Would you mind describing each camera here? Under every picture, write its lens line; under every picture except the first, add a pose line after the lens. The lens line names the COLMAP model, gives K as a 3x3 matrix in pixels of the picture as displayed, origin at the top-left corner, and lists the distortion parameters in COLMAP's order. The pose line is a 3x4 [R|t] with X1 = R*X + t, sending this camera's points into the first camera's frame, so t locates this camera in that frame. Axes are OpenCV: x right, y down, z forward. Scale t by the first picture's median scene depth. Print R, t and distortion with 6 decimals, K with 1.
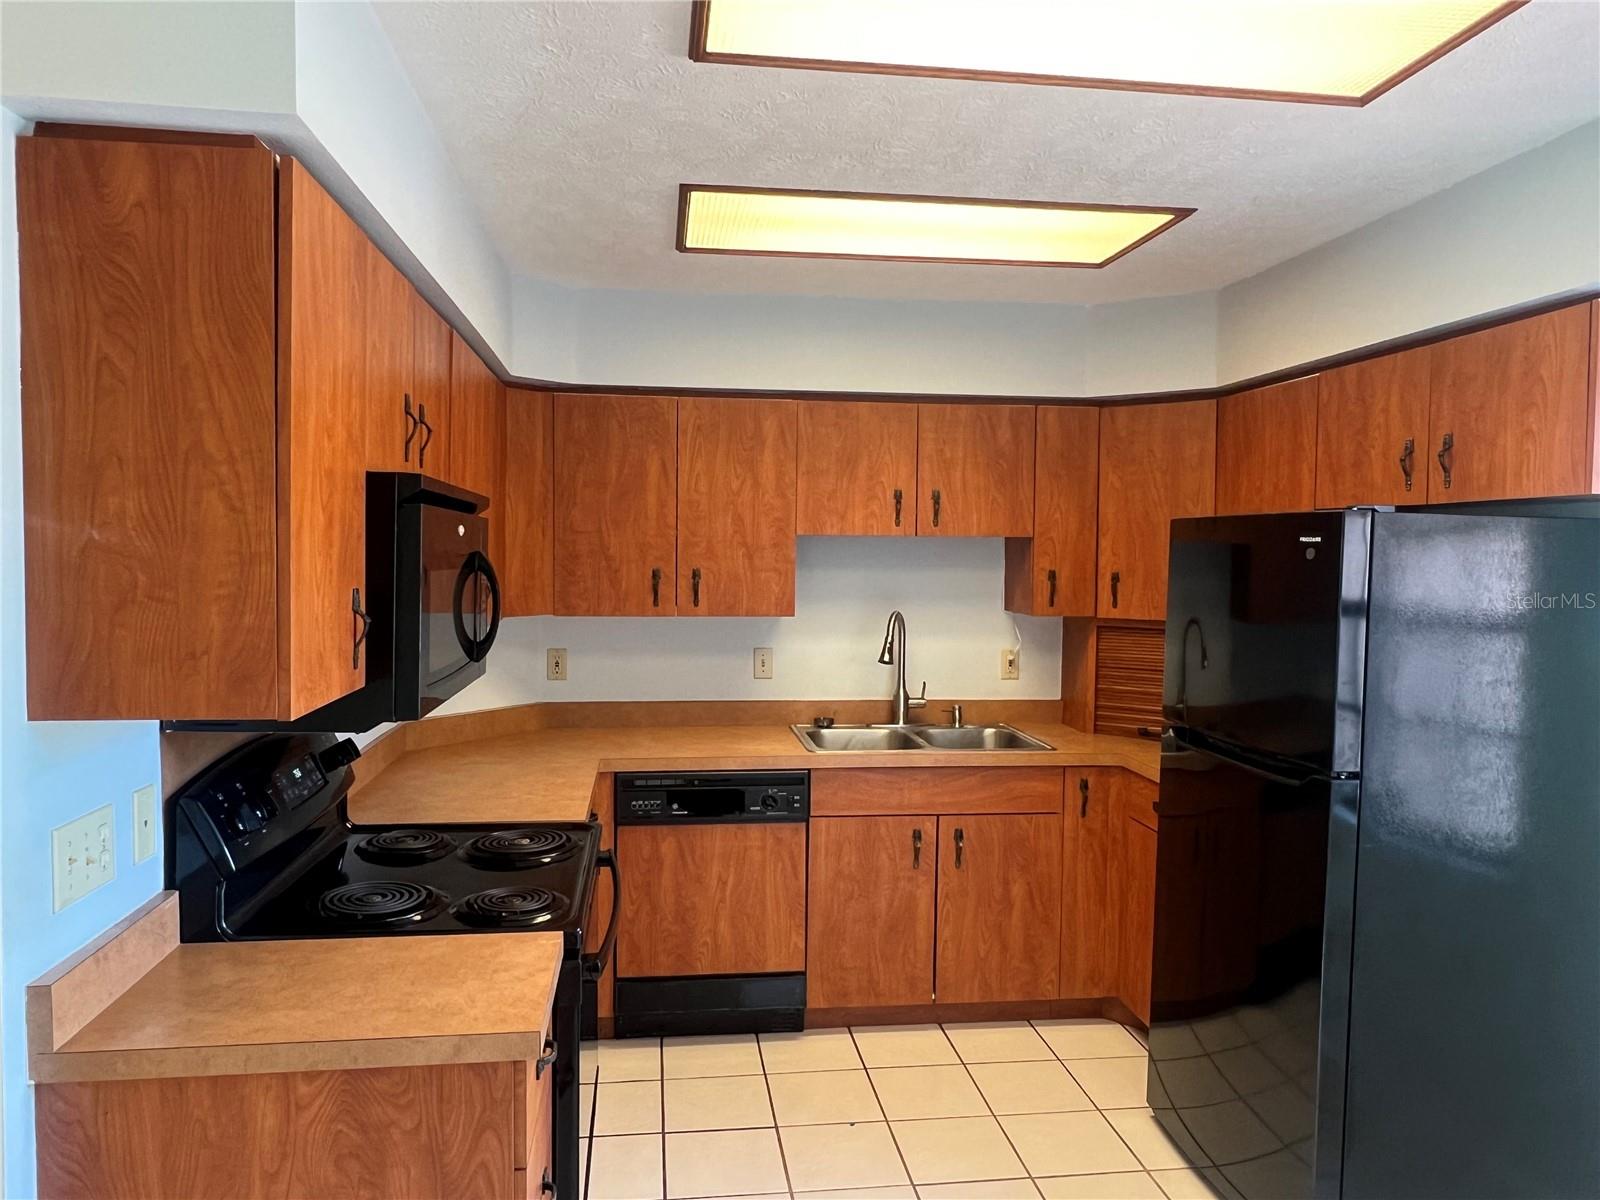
lens RADIAL K [[1139.7, 0, 800.0], [0, 1139.7, 600.0], [0, 0, 1]] dist [-0.004118, -0.001907]
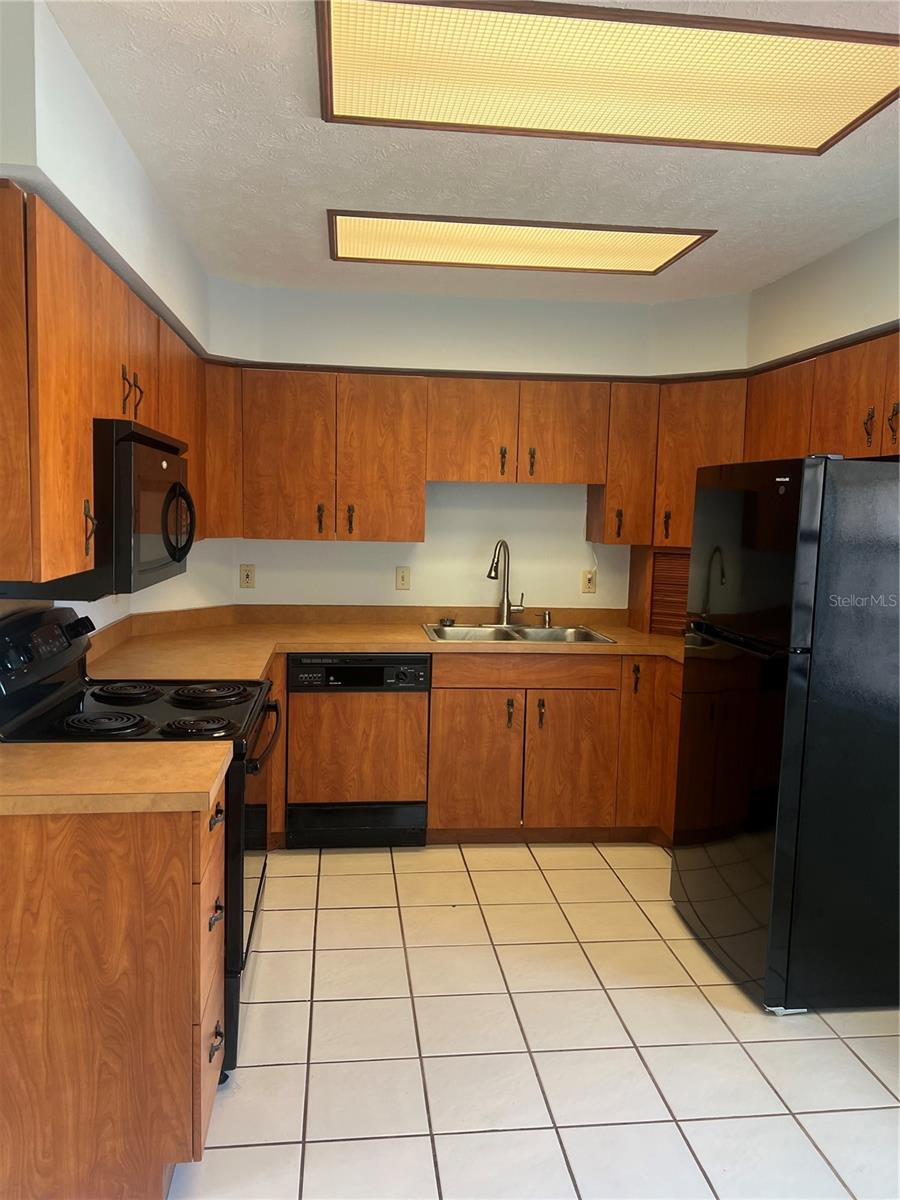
lens RADIAL K [[922.1, 0, 450.0], [0, 922.1, 600.0], [0, 0, 1]] dist [0.129937, -0.248161]
pose [[0.999788, 0.013759, -0.015322, 0.045096], [-0.012874, 0.998324, 0.056418, 0.022063], [0.016072, -0.056209, 0.998290, -0.091491]]
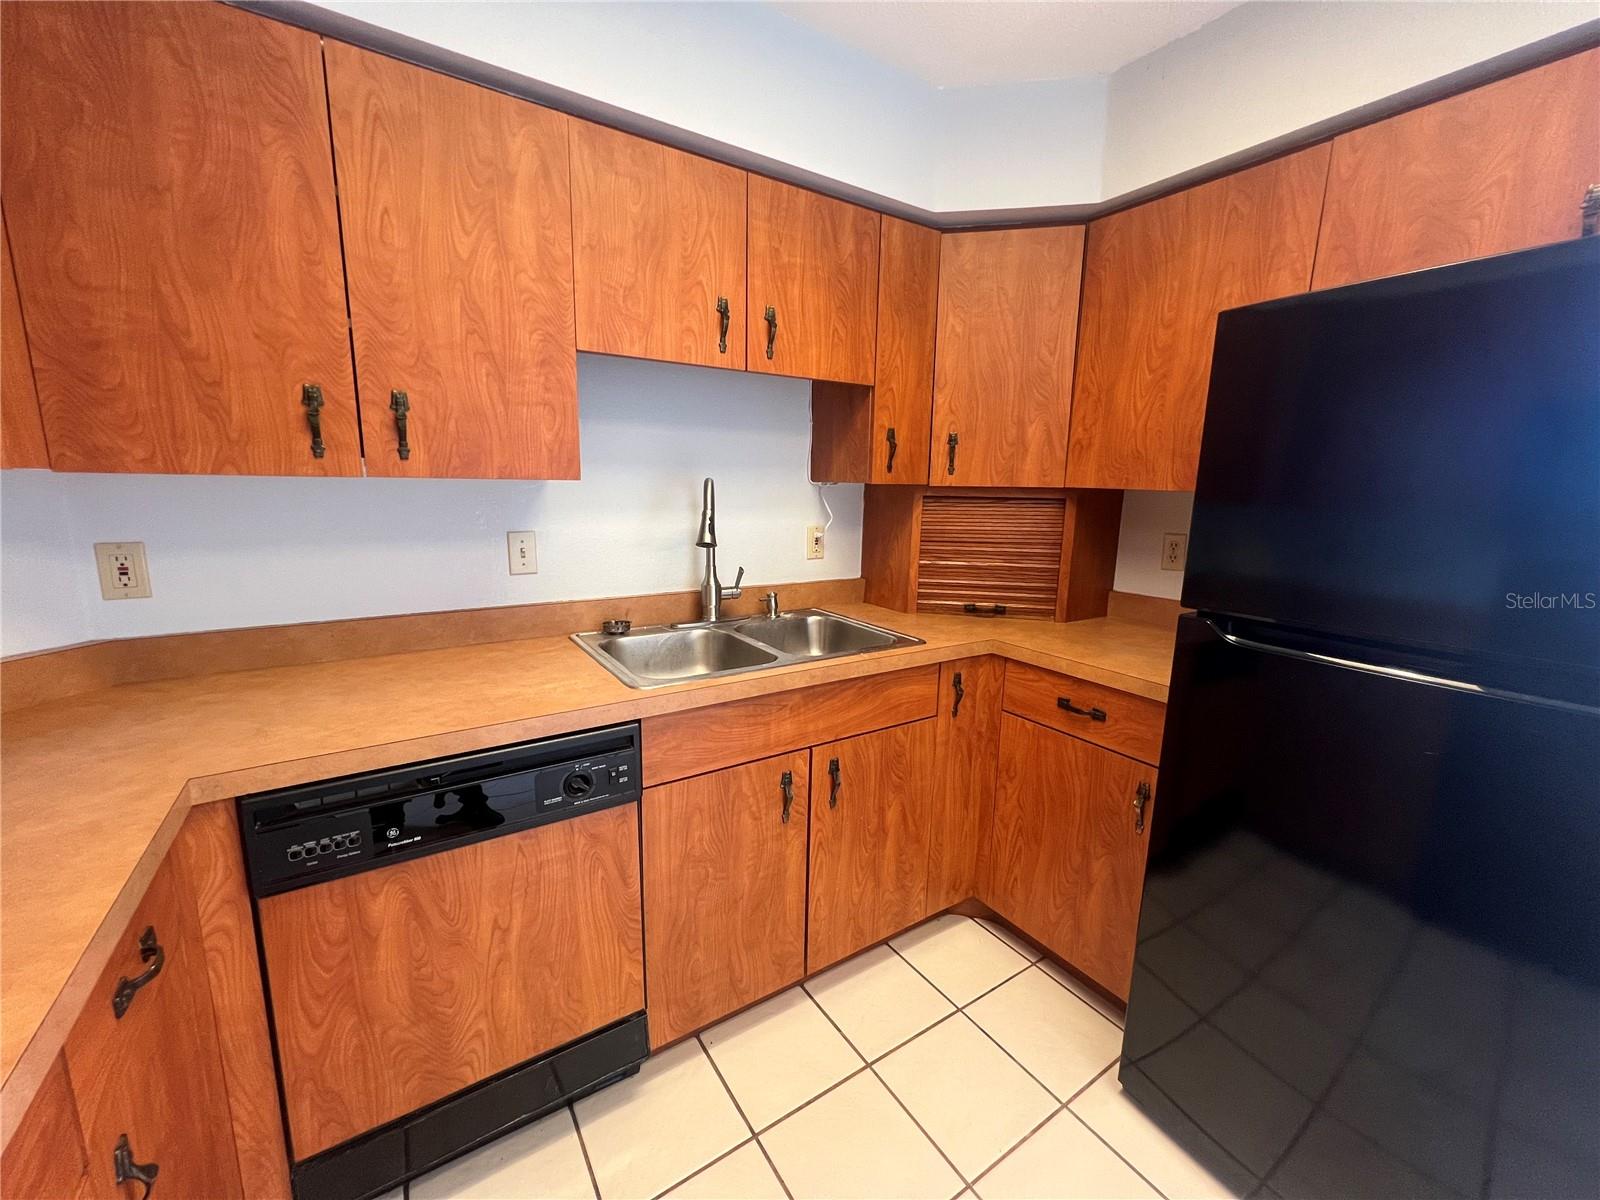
lens RADIAL K [[639.0, 0, 799.7], [0, 639.0, 594.2], [0, 0, 1]] dist [-0.002625, 0.000553]
pose [[0.898002, -0.070707, 0.434274, -0.058239], [0.012268, 0.990643, 0.135924, 0.032721], [-0.439821, -0.116732, 0.890467, 0.635495]]
